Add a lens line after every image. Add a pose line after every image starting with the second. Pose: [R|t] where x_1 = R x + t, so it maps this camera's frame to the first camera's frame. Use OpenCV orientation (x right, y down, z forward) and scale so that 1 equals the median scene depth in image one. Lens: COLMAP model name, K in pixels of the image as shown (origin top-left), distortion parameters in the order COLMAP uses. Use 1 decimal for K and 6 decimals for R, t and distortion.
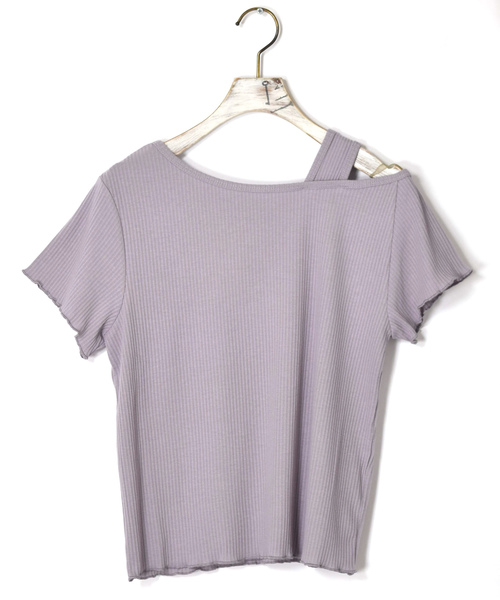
lens RADIAL K [[2555.6, 0, 251.2], [0, 2555.6, 298.0], [0, 0, 1]] dist [0.159990, 0.000000]
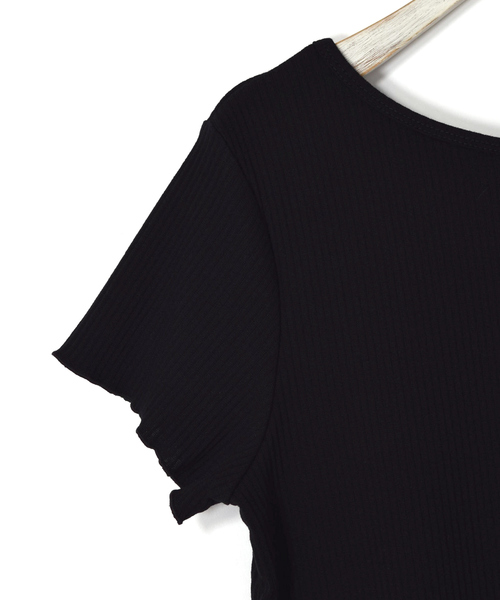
lens RADIAL K [[2555.6, 0, 249.2], [0, 2555.6, 300.7], [0, 0, 1]] dist [0.159990, 0.000000]
pose [[0.994275, -0.026524, -0.103508, -0.005628], [0.031852, 0.998233, 0.050164, -0.037400], [0.101995, -0.053174, 0.993363, 0.541182]]
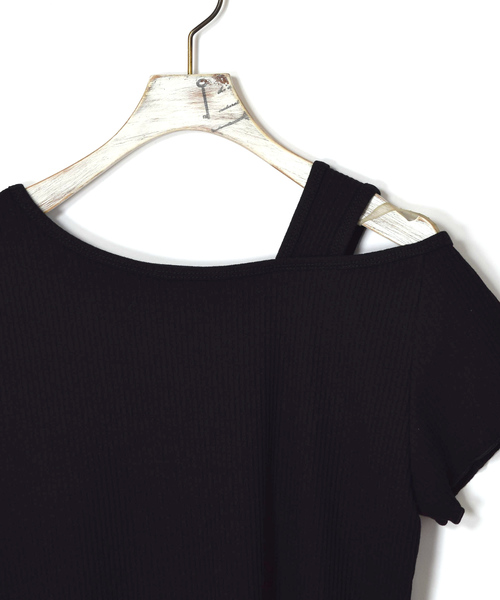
lens RADIAL K [[2555.6, 0, 245.9], [0, 2555.6, 296.5], [0, 0, 1]] dist [0.159990, 0.000000]
pose [[0.999641, -0.017417, 0.020373, 0.002680], [0.017447, 0.999847, -0.001292, -0.032683], [-0.020347, 0.001647, 0.999792, 0.397111]]
